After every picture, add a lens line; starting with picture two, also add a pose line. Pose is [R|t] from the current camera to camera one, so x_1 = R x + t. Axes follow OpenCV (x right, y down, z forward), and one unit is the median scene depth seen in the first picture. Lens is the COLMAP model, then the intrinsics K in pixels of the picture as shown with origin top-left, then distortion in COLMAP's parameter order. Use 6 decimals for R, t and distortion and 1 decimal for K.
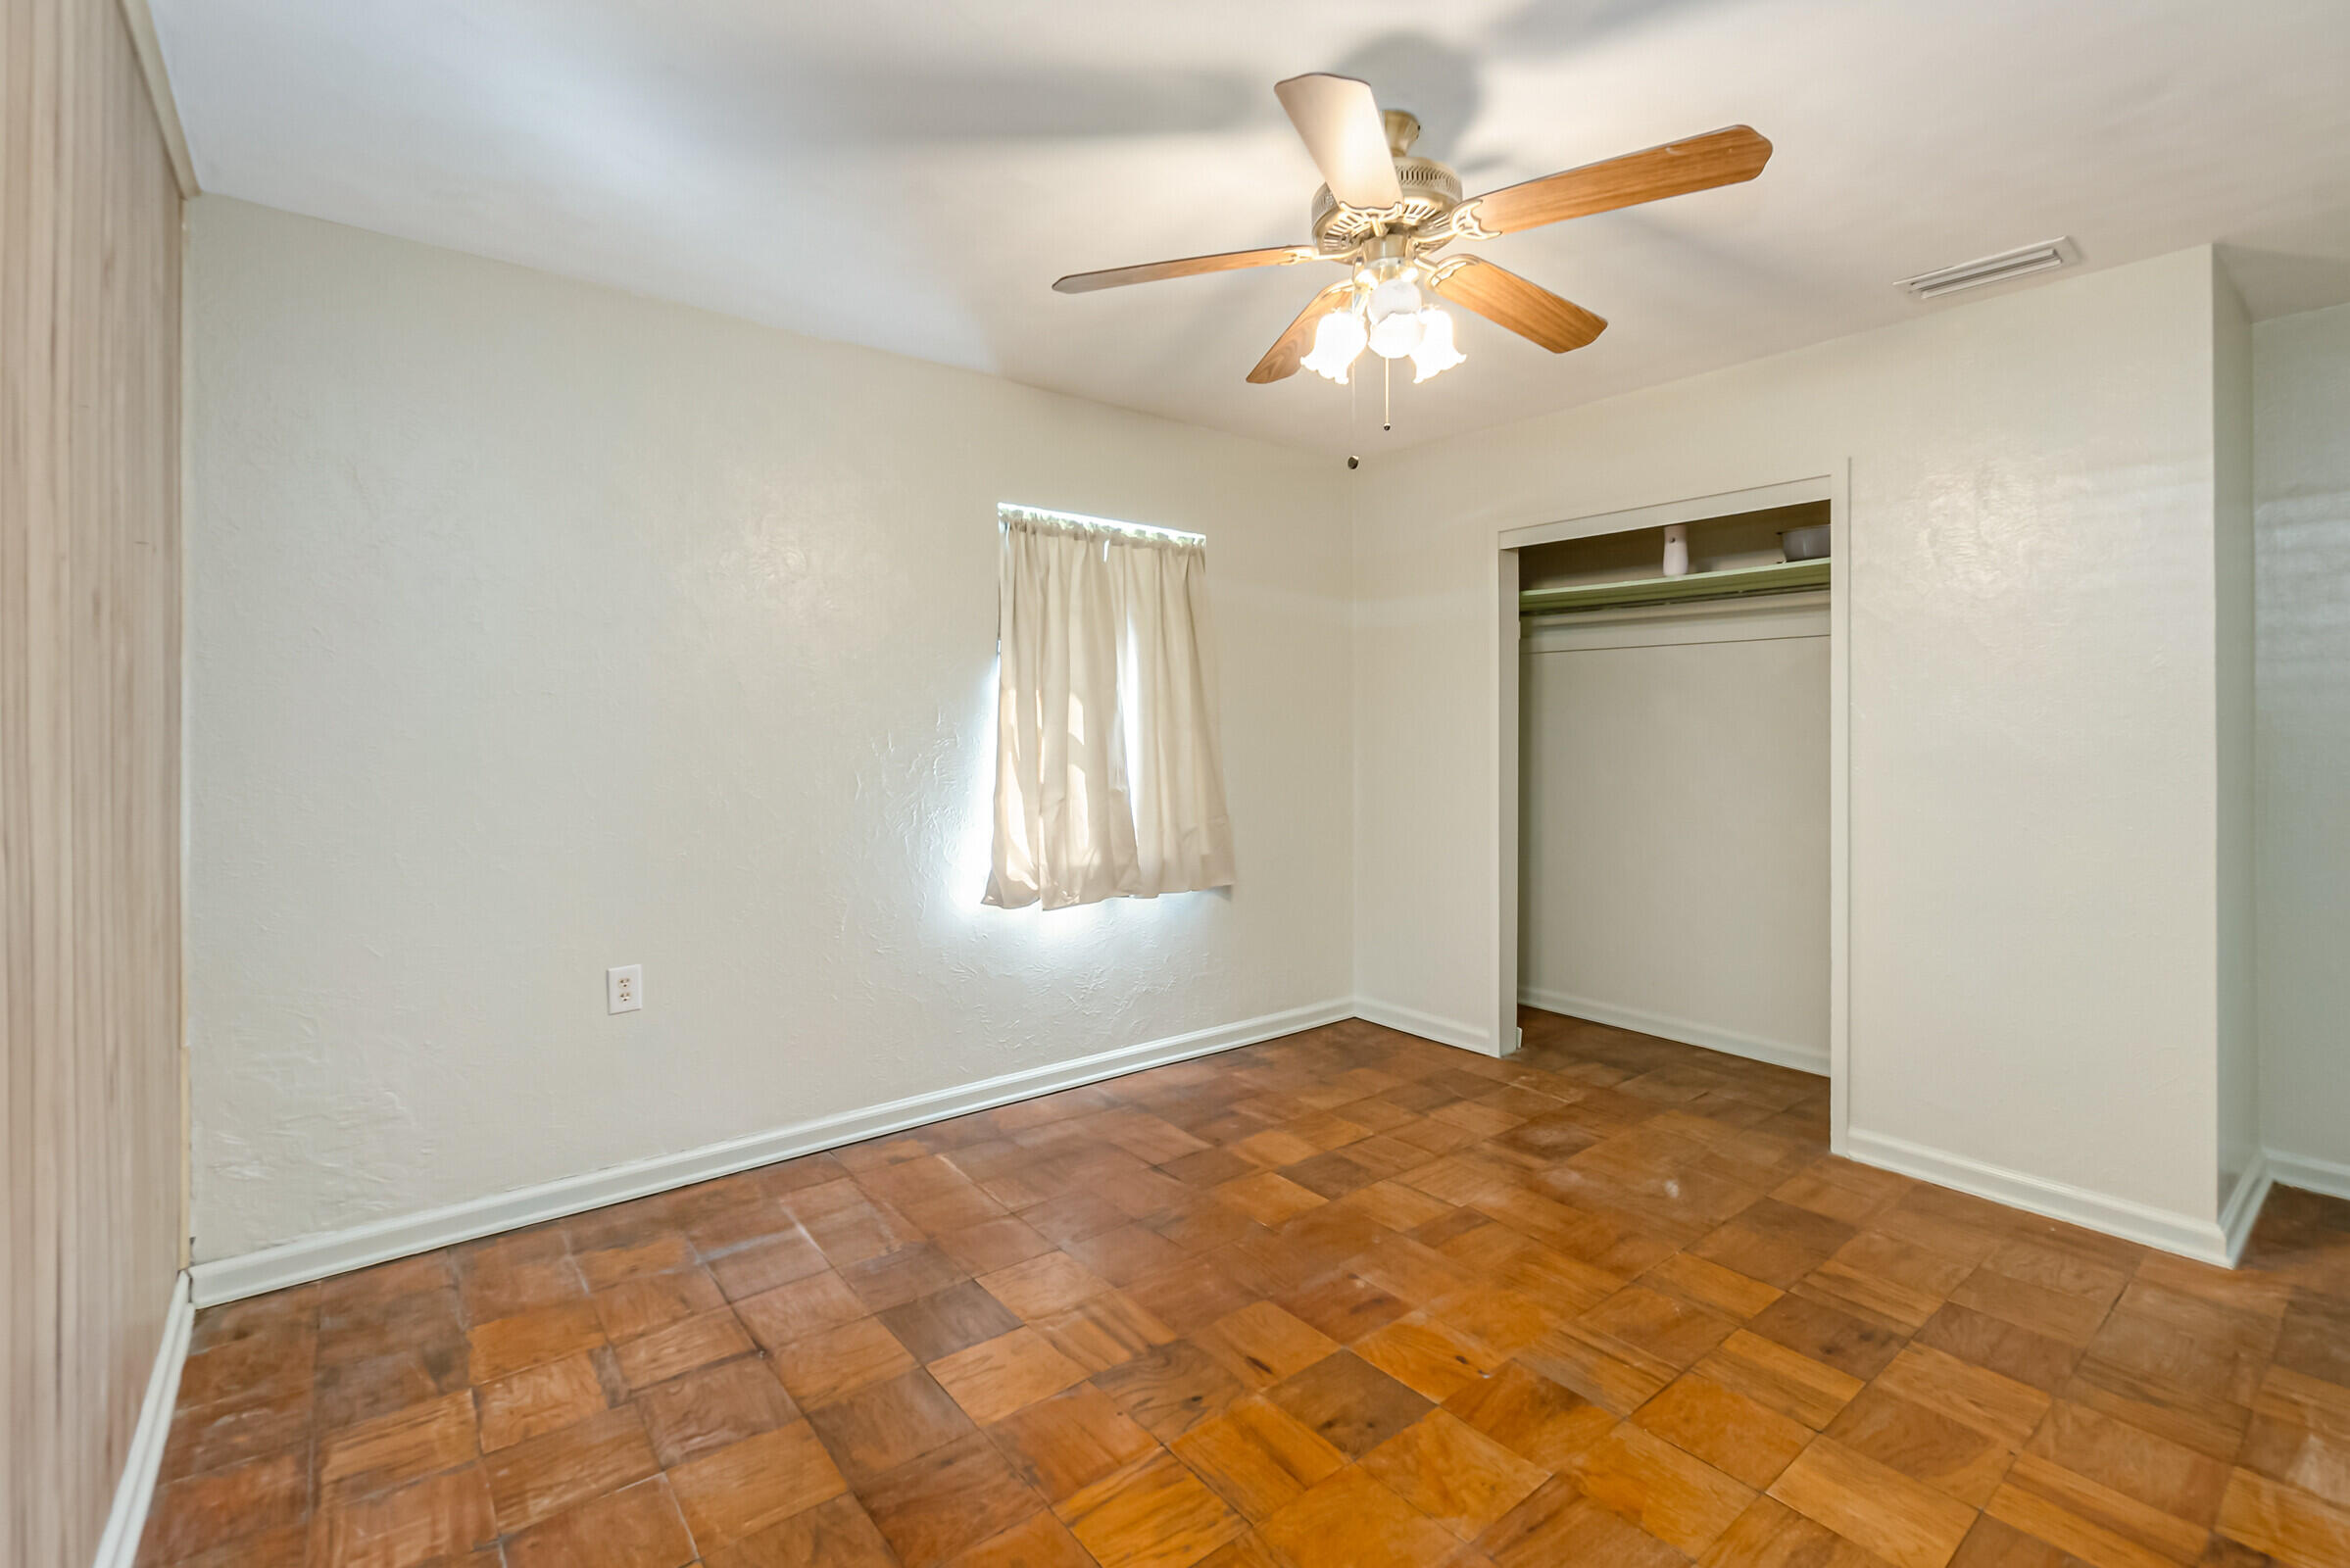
lens RADIAL K [[1030.2, 0, 1180.9], [0, 1030.2, 733.5], [0, 0, 1]] dist [-0.002420, 0.000755]
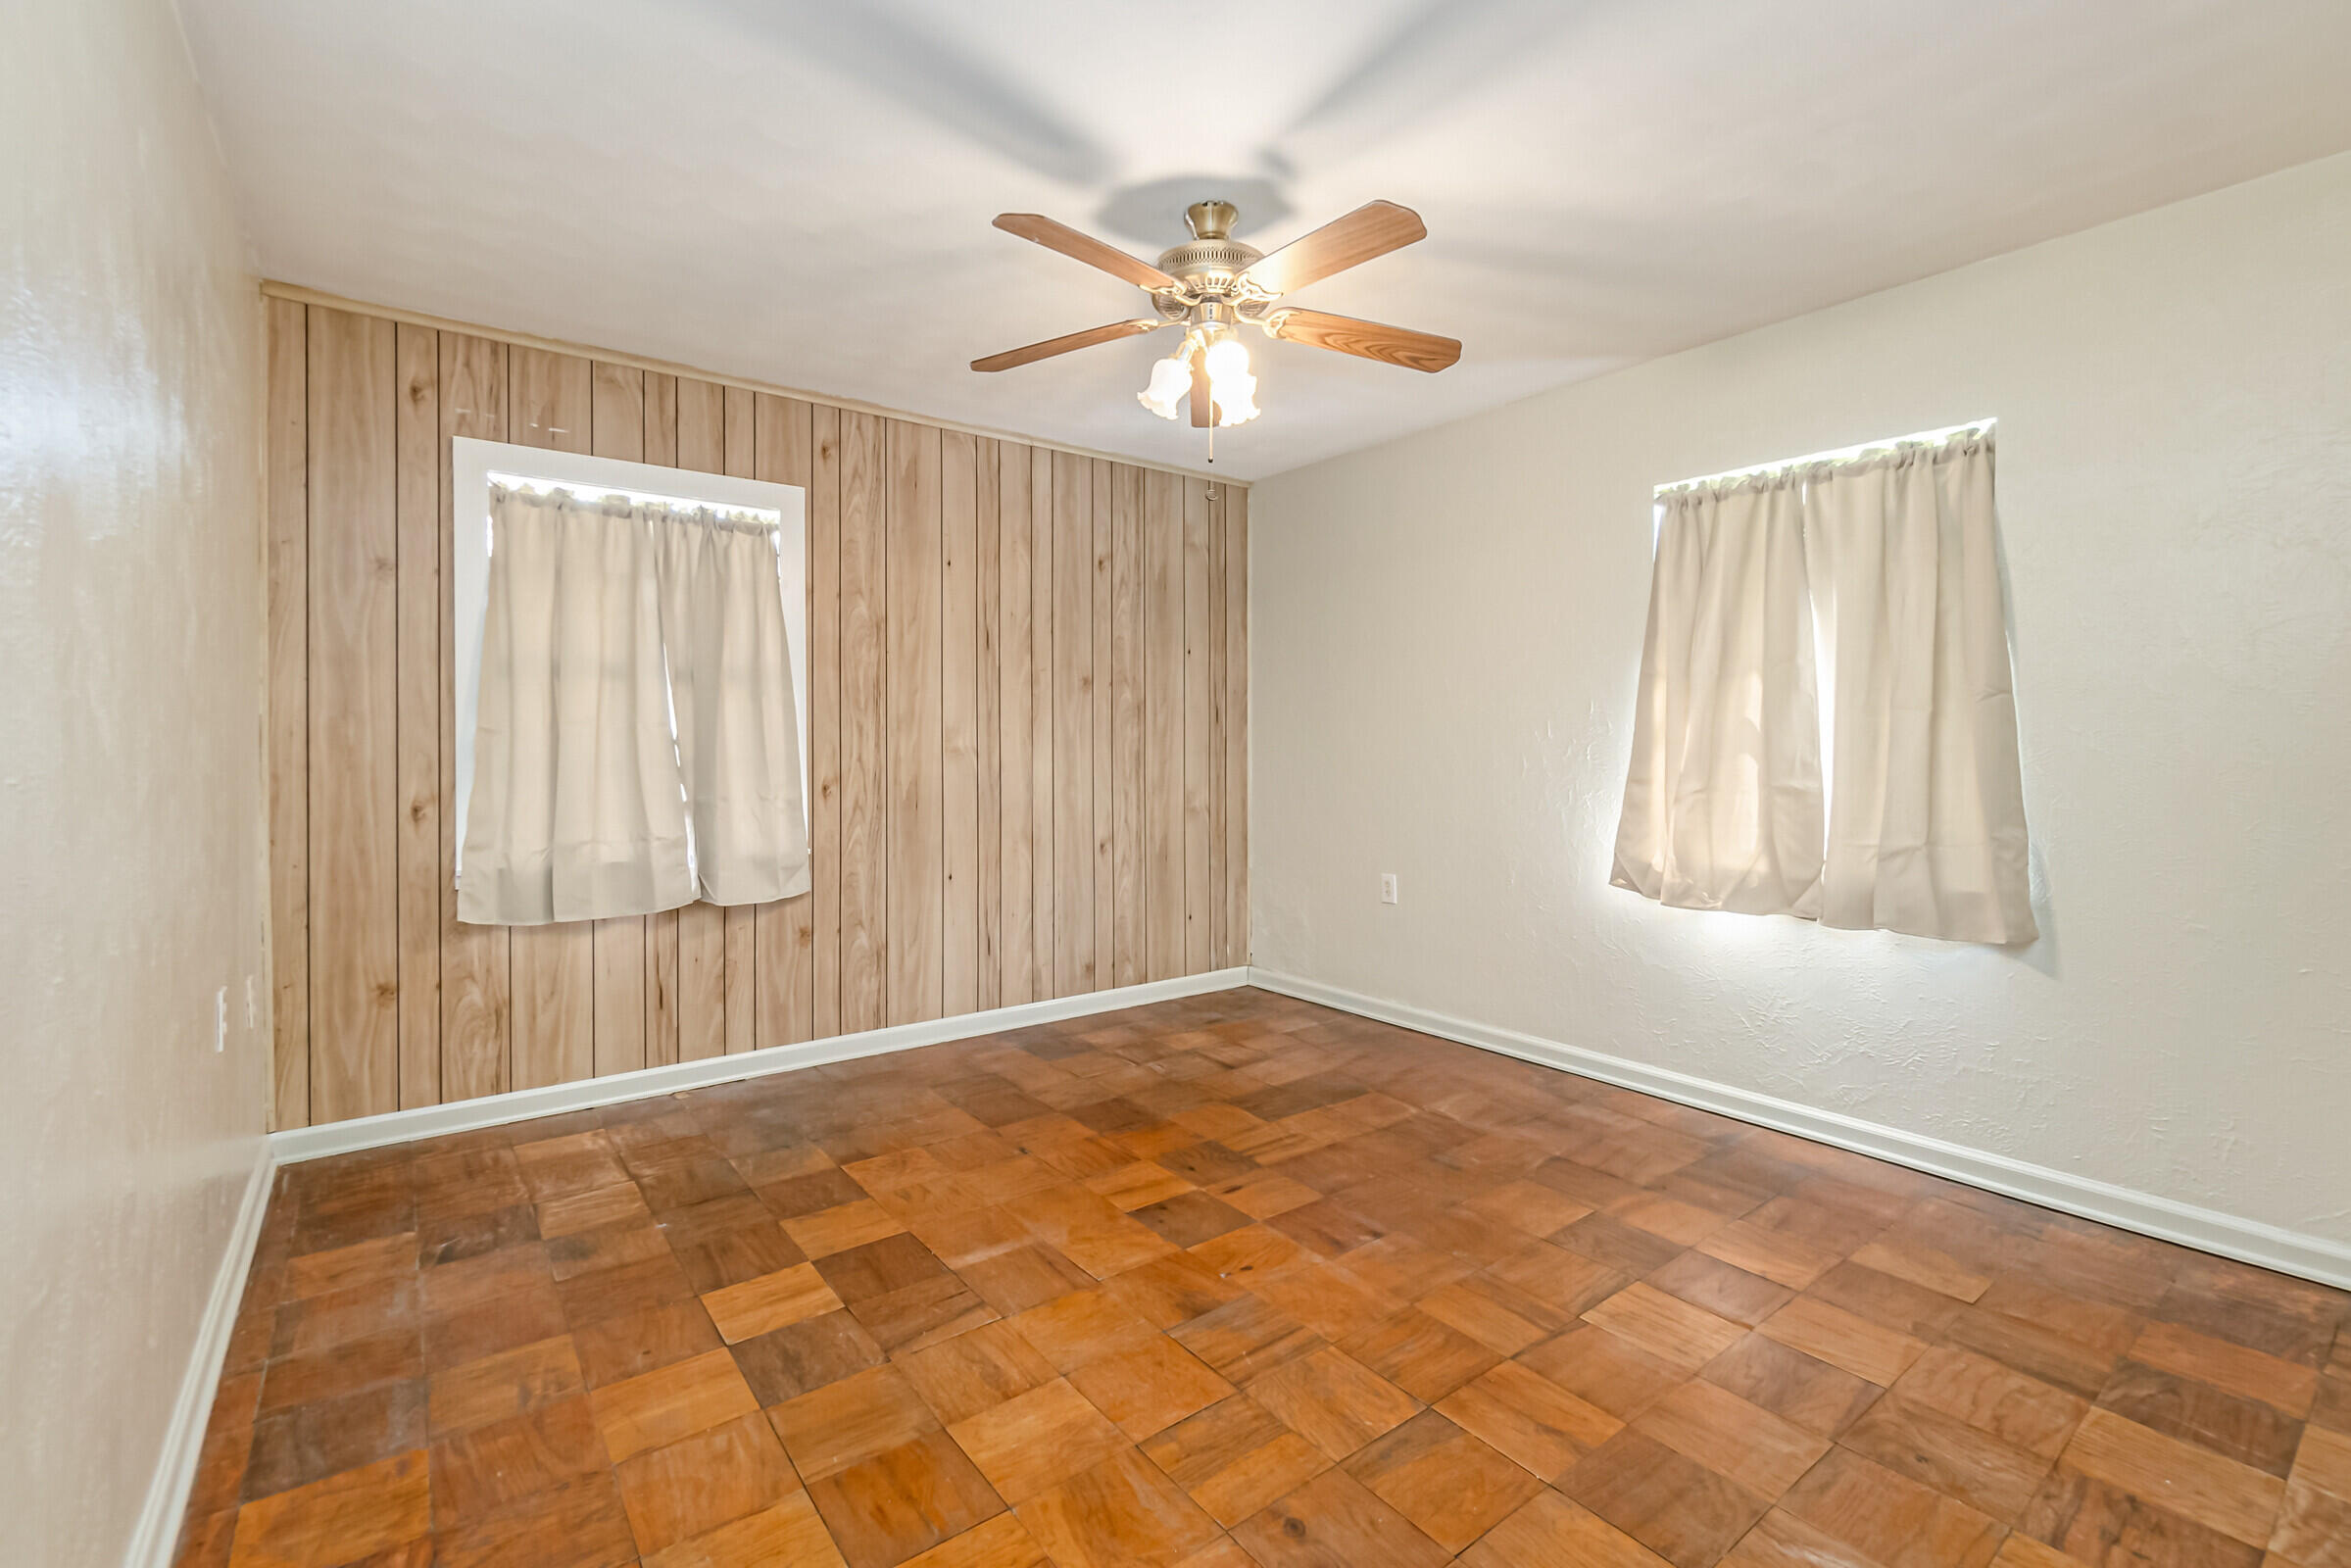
lens RADIAL K [[1030.6, 0, 1177.6], [0, 1030.6, 763.1], [0, 0, 1]] dist [-0.002420, 0.000755]
pose [[-0.016136, 0.016124, -0.999740, 0.874406], [-0.000797, 0.999869, 0.016139, 0.027206], [0.999869, 0.001058, -0.016121, 0.596393]]
